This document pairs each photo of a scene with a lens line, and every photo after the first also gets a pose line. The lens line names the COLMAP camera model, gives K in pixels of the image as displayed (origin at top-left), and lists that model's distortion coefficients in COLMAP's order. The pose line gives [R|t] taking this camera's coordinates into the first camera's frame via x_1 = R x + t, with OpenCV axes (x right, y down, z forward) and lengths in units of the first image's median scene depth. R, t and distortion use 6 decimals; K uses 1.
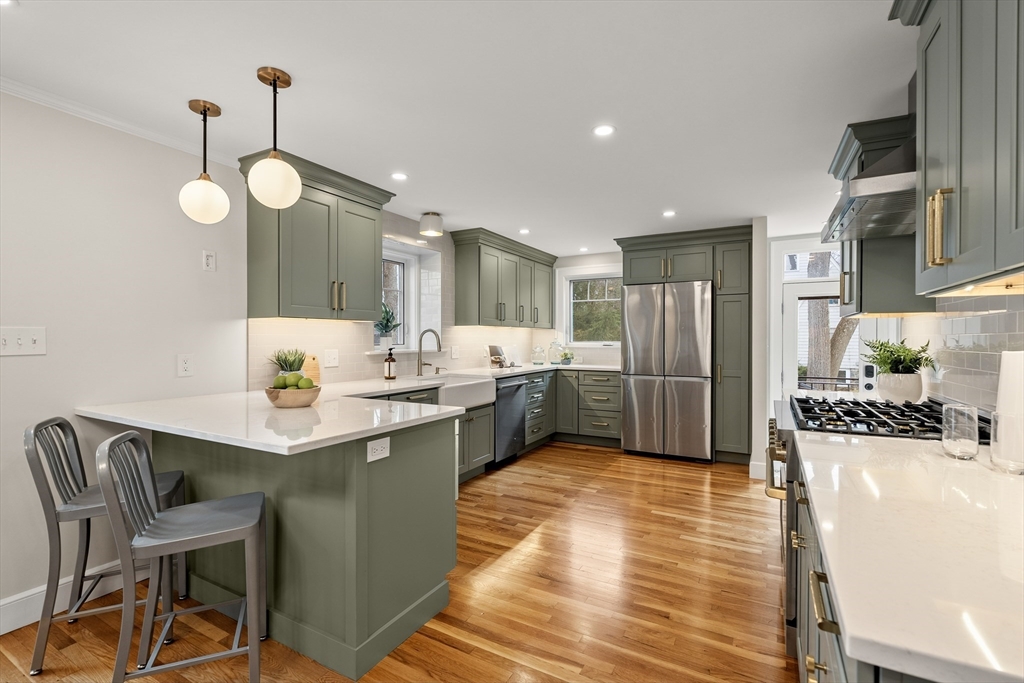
lens RADIAL K [[463.7, 0, 512.0], [0, 463.7, 341.5], [0, 0, 1]] dist [-0.000754, 0.000036]
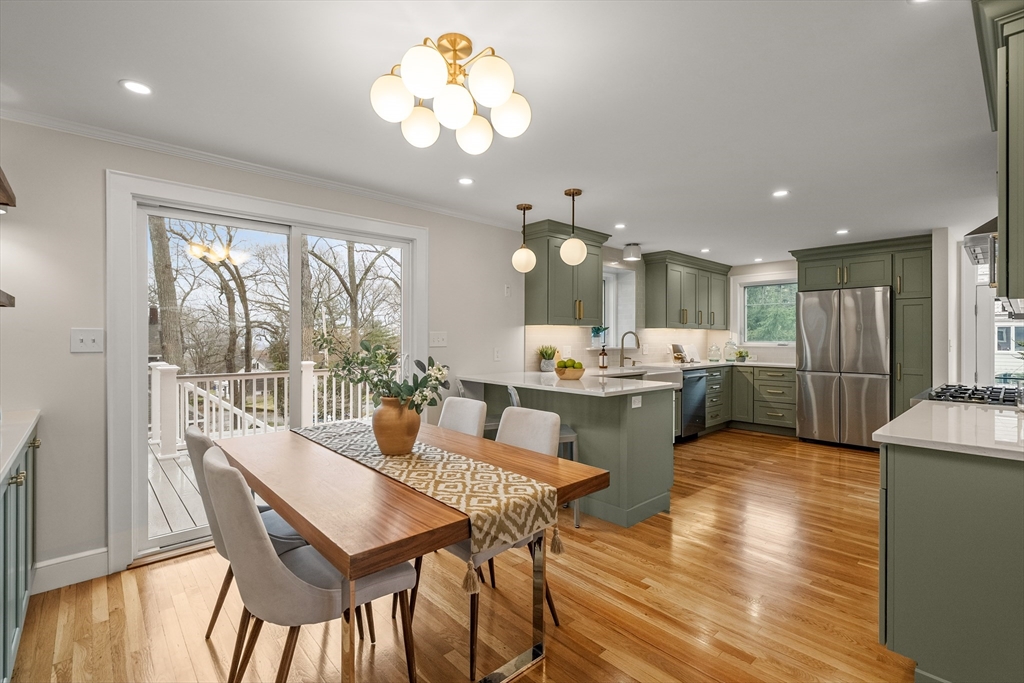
lens RADIAL K [[464.8, 0, 510.7], [0, 464.8, 336.8], [0, 0, 1]] dist [-0.003075, 0.000301]
pose [[0.948275, 0.000968, -0.317450, -0.070870], [-0.004017, 0.999952, -0.008950, 0.001731], [0.317426, 0.009763, 0.948233, -0.318885]]
